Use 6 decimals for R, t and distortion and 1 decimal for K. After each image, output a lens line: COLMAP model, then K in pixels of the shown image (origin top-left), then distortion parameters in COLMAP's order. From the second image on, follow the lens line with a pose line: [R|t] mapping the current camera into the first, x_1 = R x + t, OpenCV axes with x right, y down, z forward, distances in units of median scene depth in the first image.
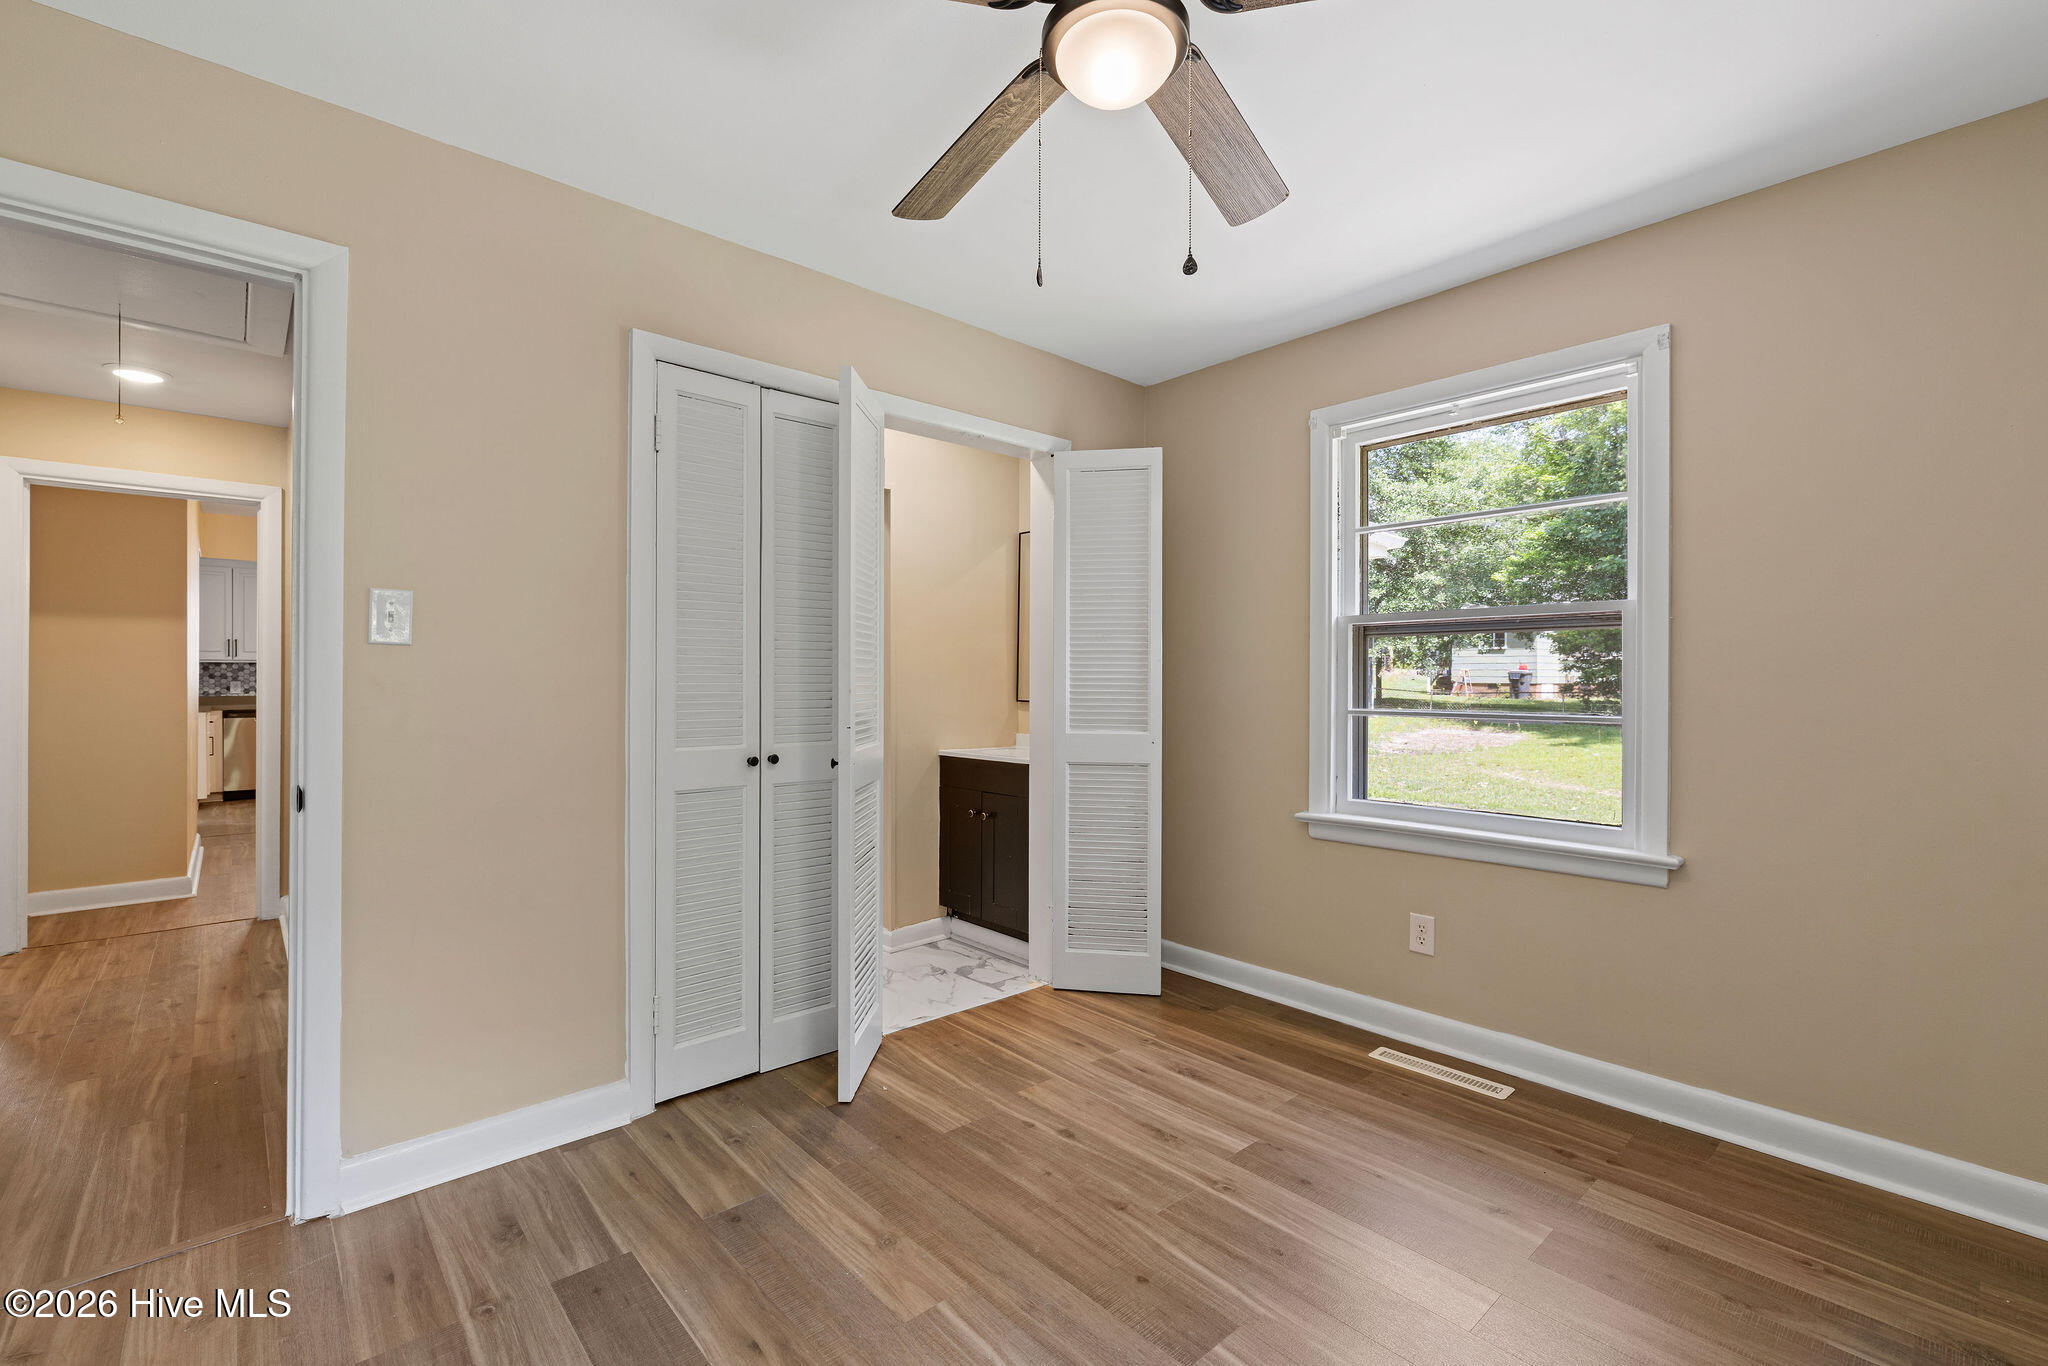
lens RADIAL K [[889.6, 0, 1044.4], [0, 889.6, 679.4], [0, 0, 1]] dist [-0.002343, 0.000976]
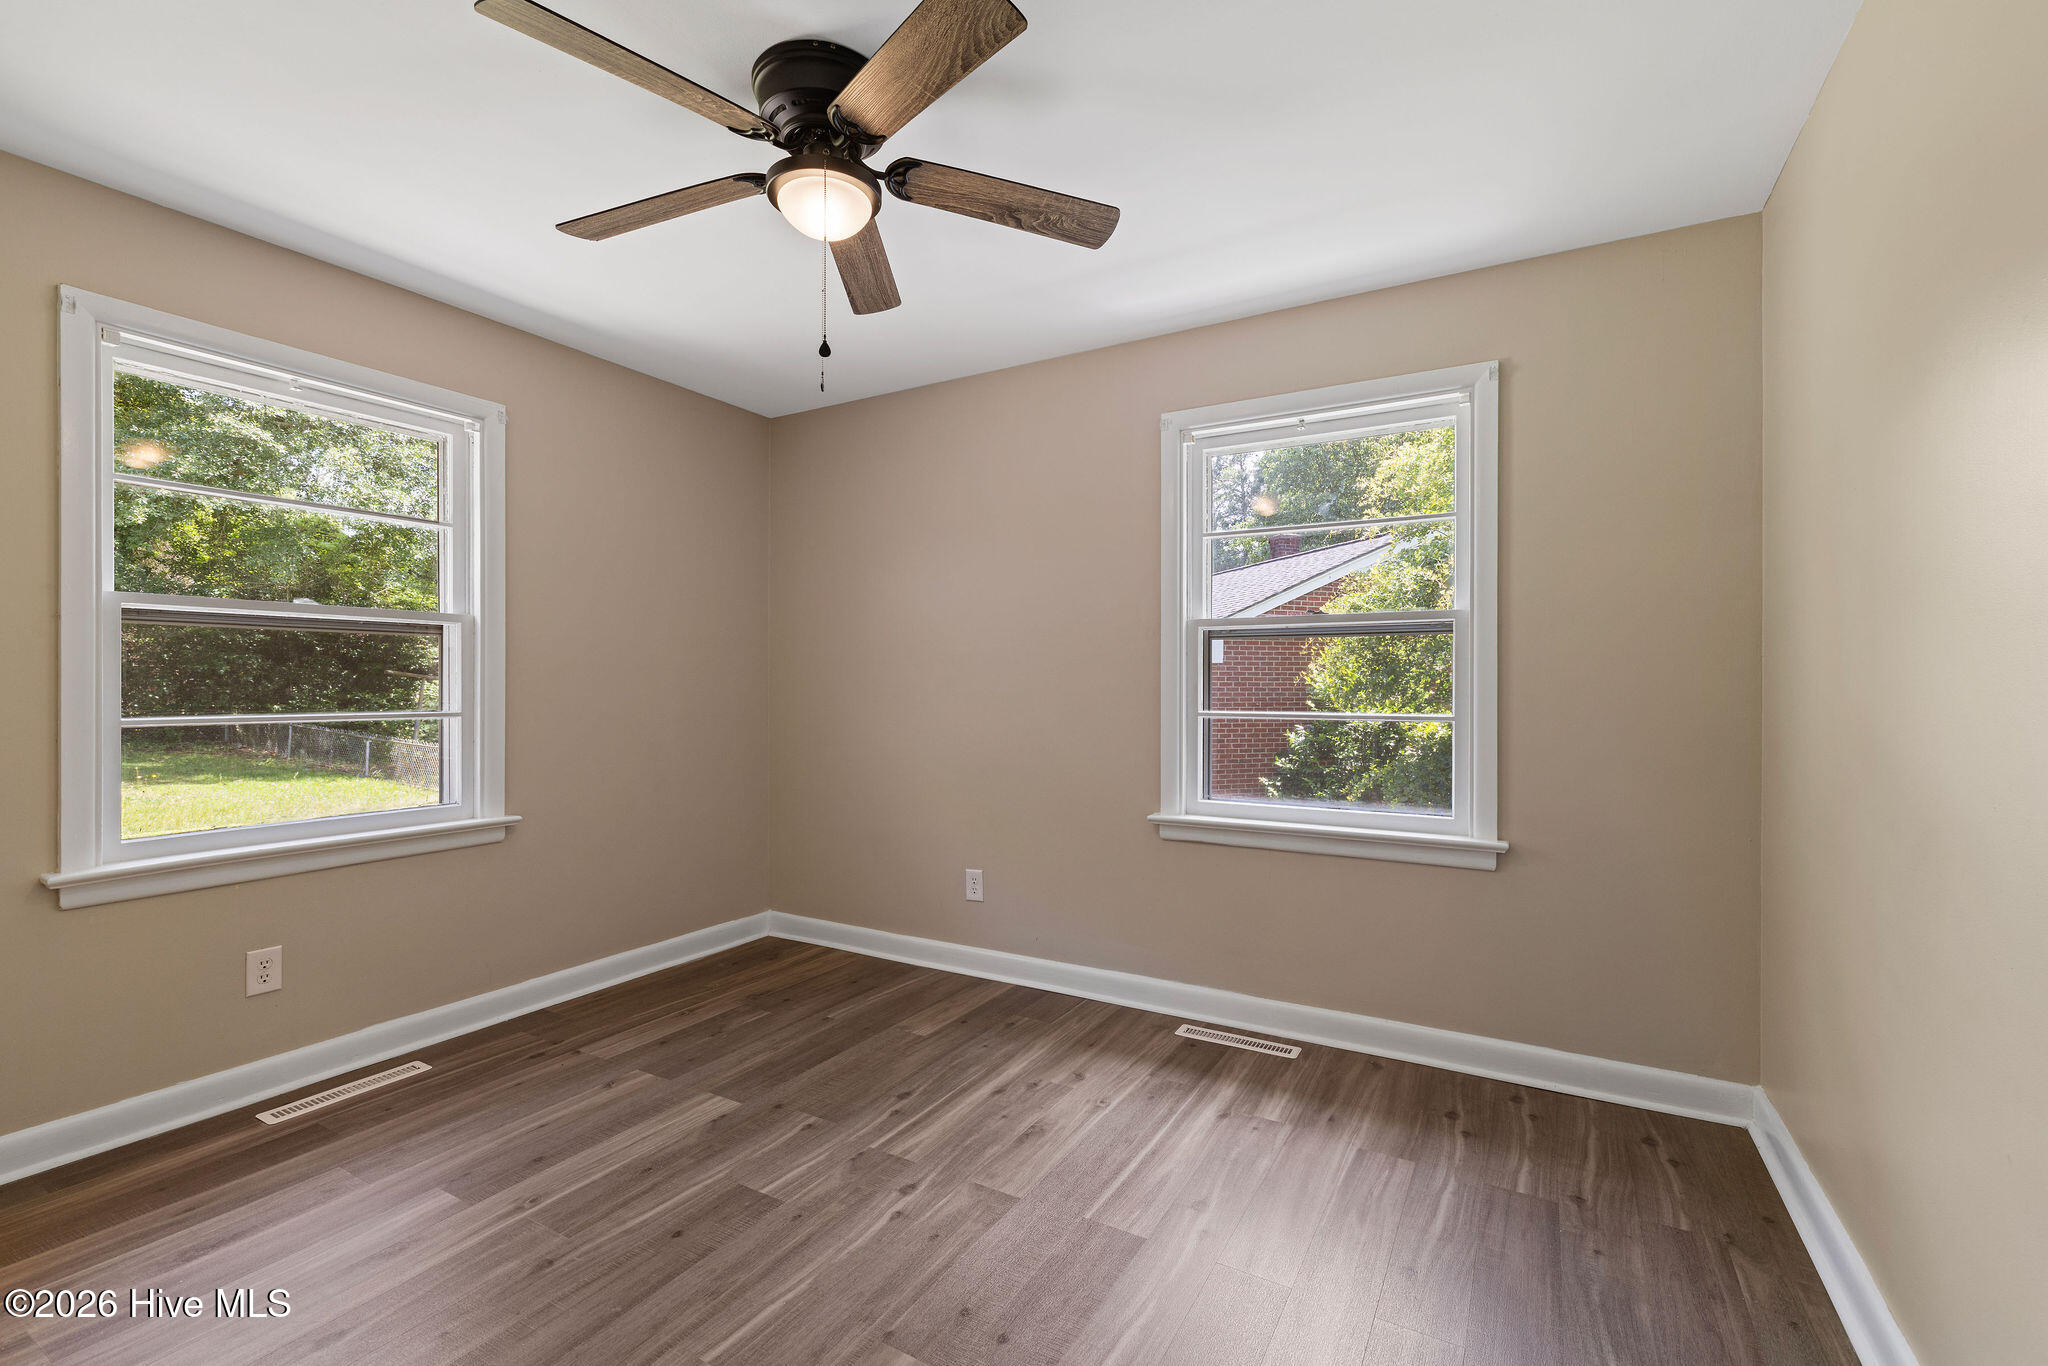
lens RADIAL K [[889.6, 0, 1009.3], [0, 889.6, 689.0], [0, 0, 1]] dist [-0.002343, 0.000976]
pose [[-0.287927, -0.011509, 0.957583, -0.645040], [-0.005299, 0.999932, 0.010425, -0.003923], [-0.957638, -0.002073, -0.287968, 0.572596]]
